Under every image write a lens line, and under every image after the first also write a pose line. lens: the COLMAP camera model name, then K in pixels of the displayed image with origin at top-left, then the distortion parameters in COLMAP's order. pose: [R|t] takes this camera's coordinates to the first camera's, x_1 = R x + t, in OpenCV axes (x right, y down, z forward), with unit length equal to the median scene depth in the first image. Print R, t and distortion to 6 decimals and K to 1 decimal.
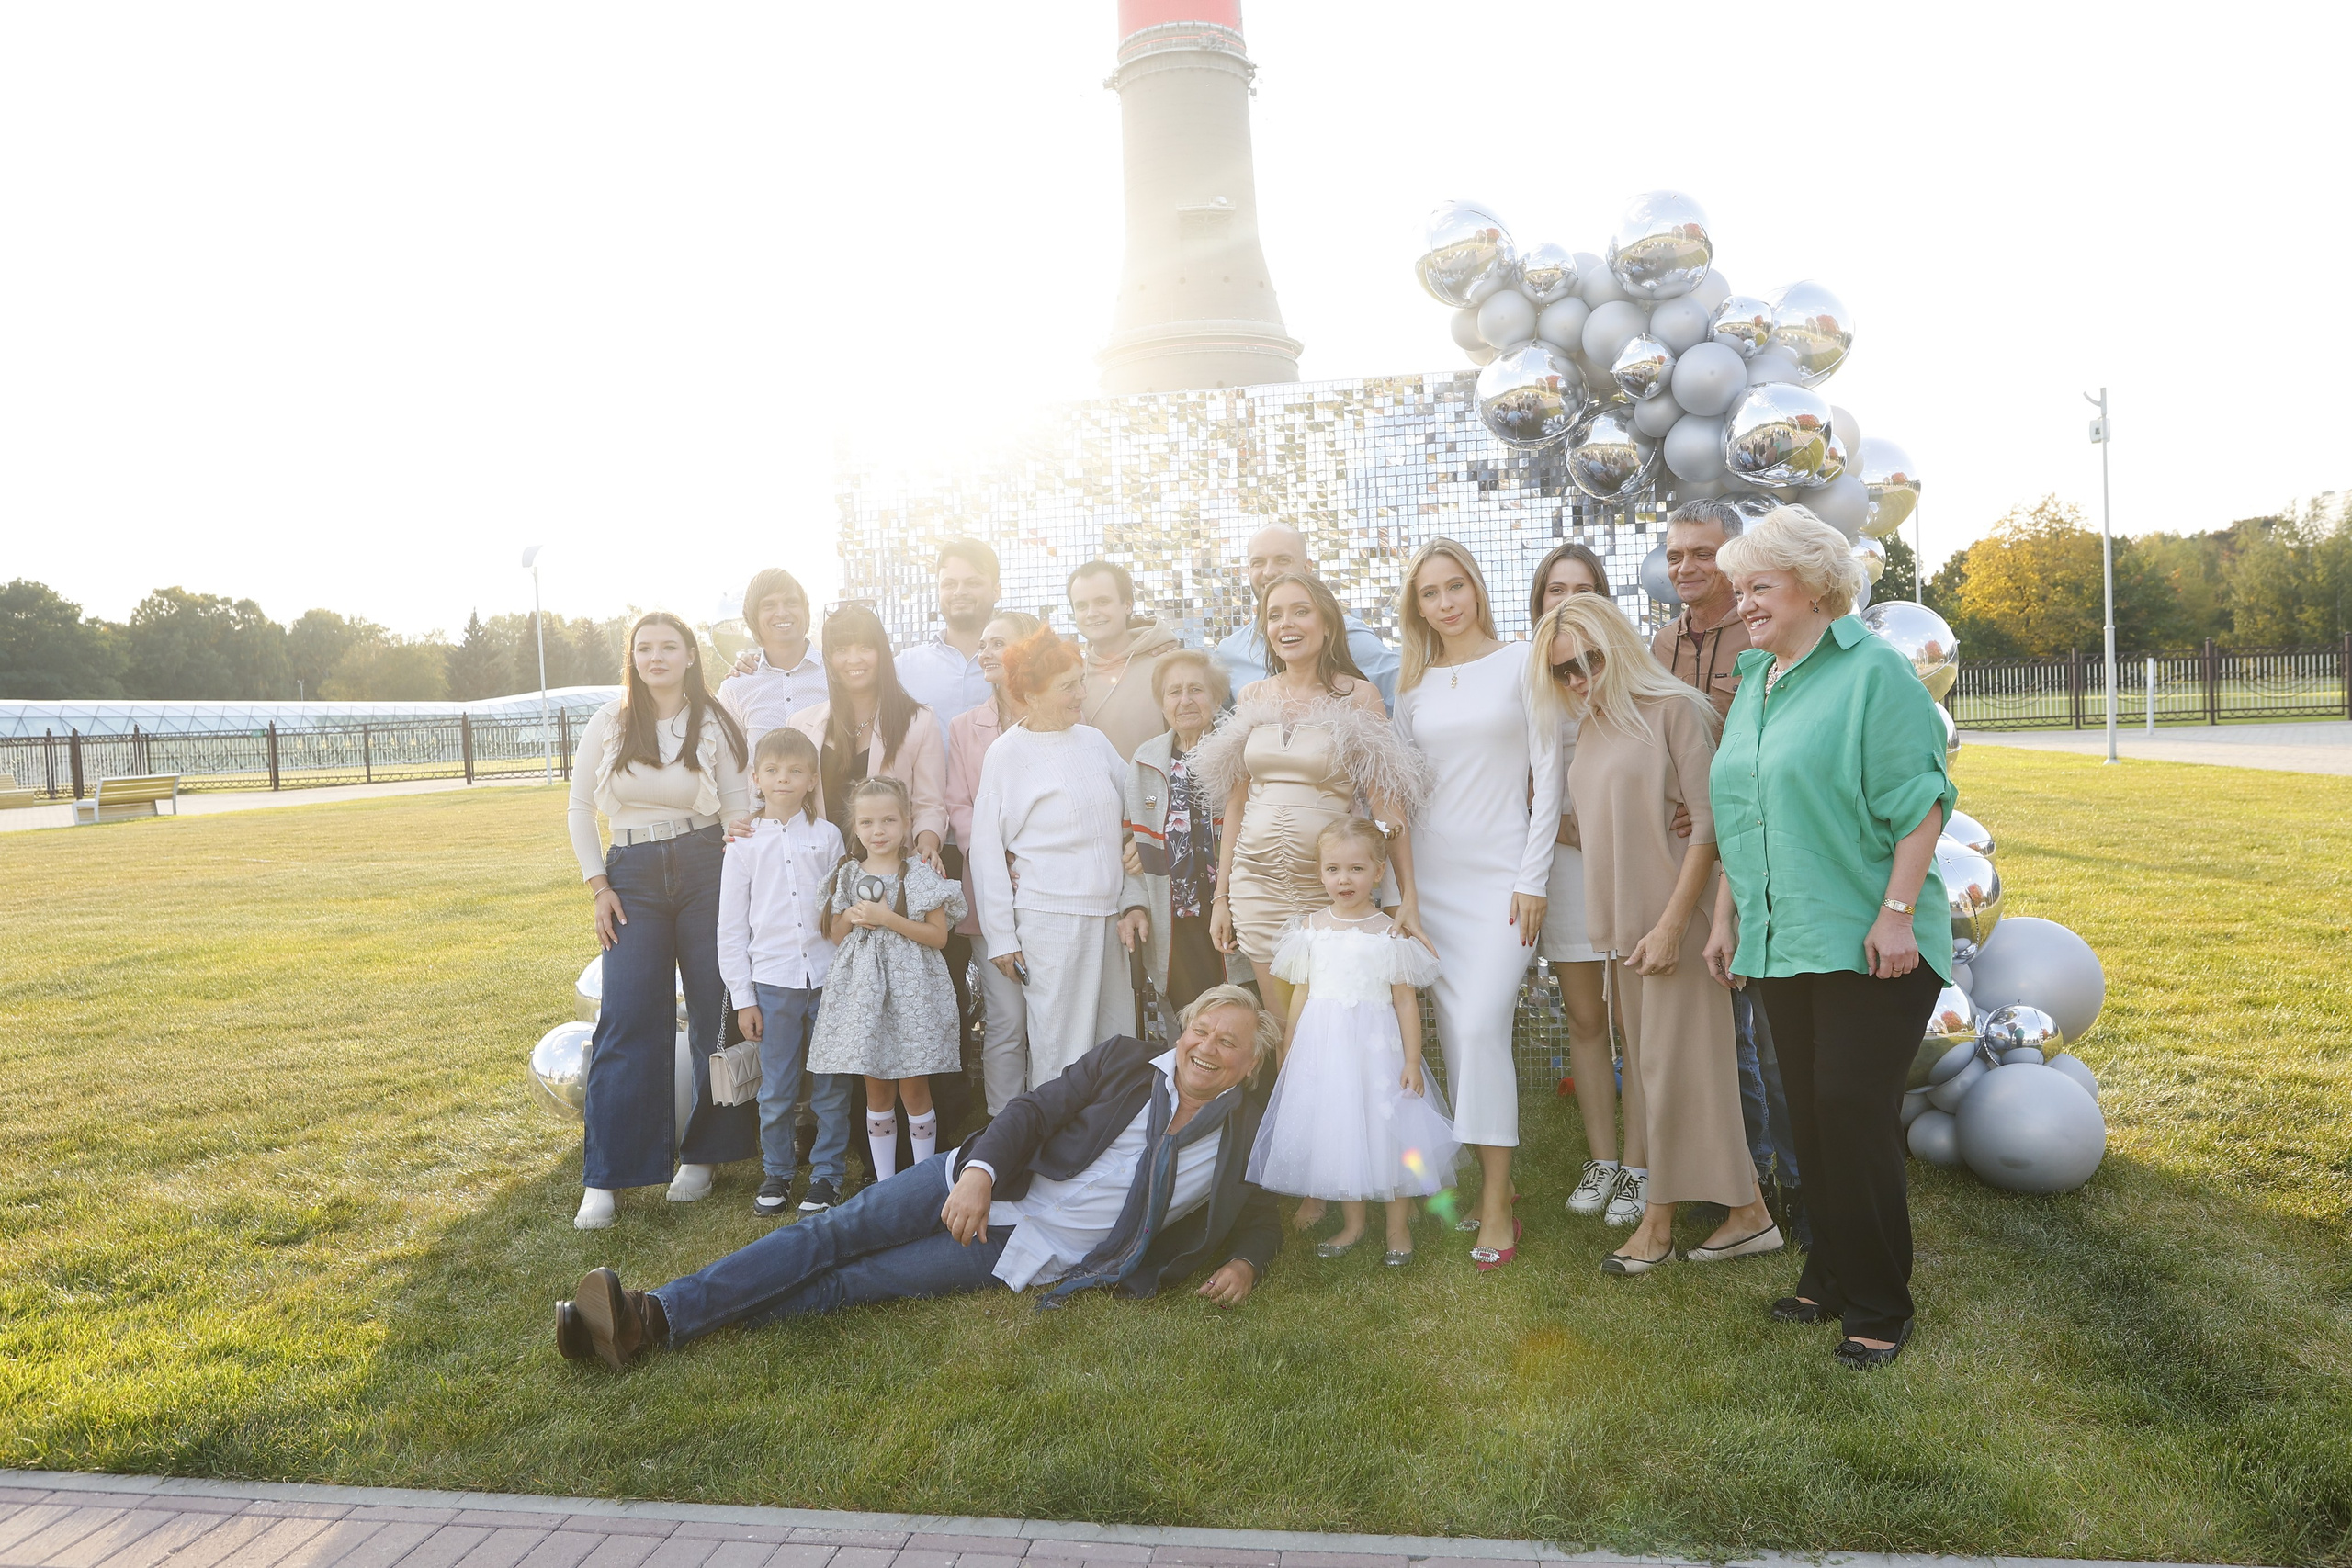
lens RADIAL K [[1640.7, 0, 1172.1], [0, 1640.7, 782.8], [0, 0, 1]] dist [-0.038569, 0.037736]
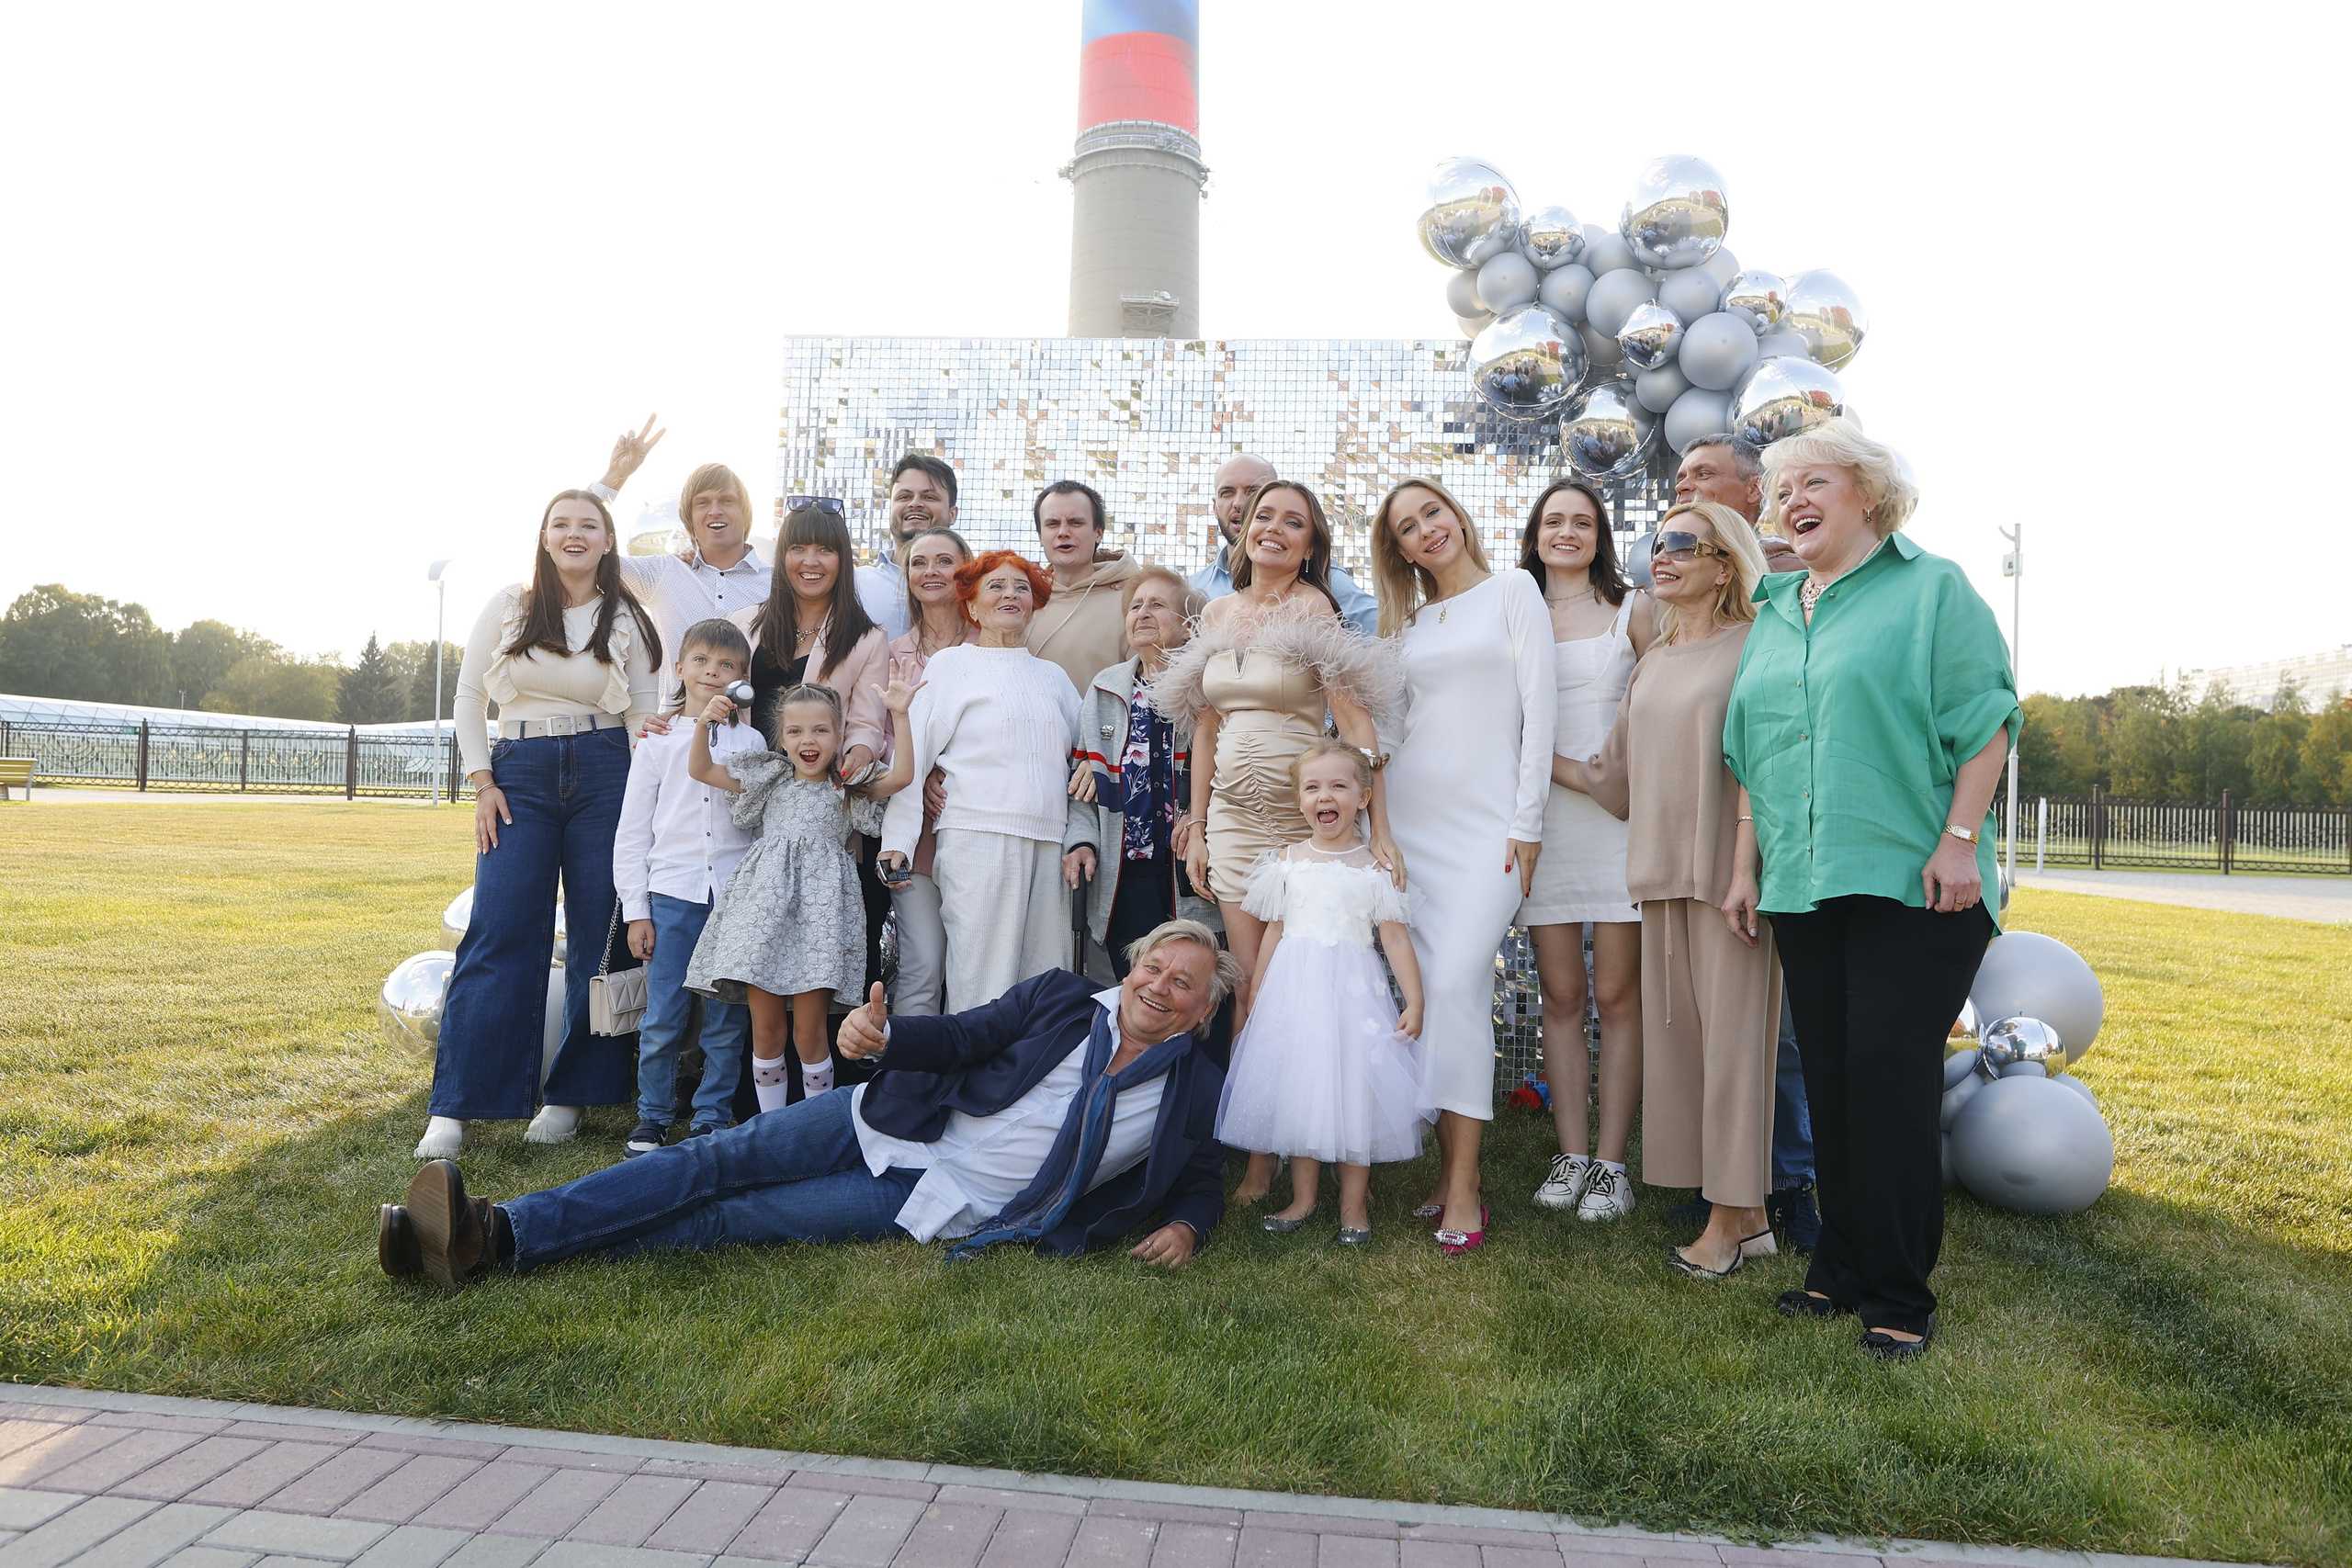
lens RADIAL K [[1640.7, 0, 1172.7], [0, 1640.7, 777.2], [0, 0, 1]] dist [-0.038569, 0.037736]
pose [[0.995312, 0.077767, 0.057492, -0.030562], [-0.074353, 0.995467, -0.059311, 0.101753], [-0.061844, 0.054758, 0.996583, 0.103795]]
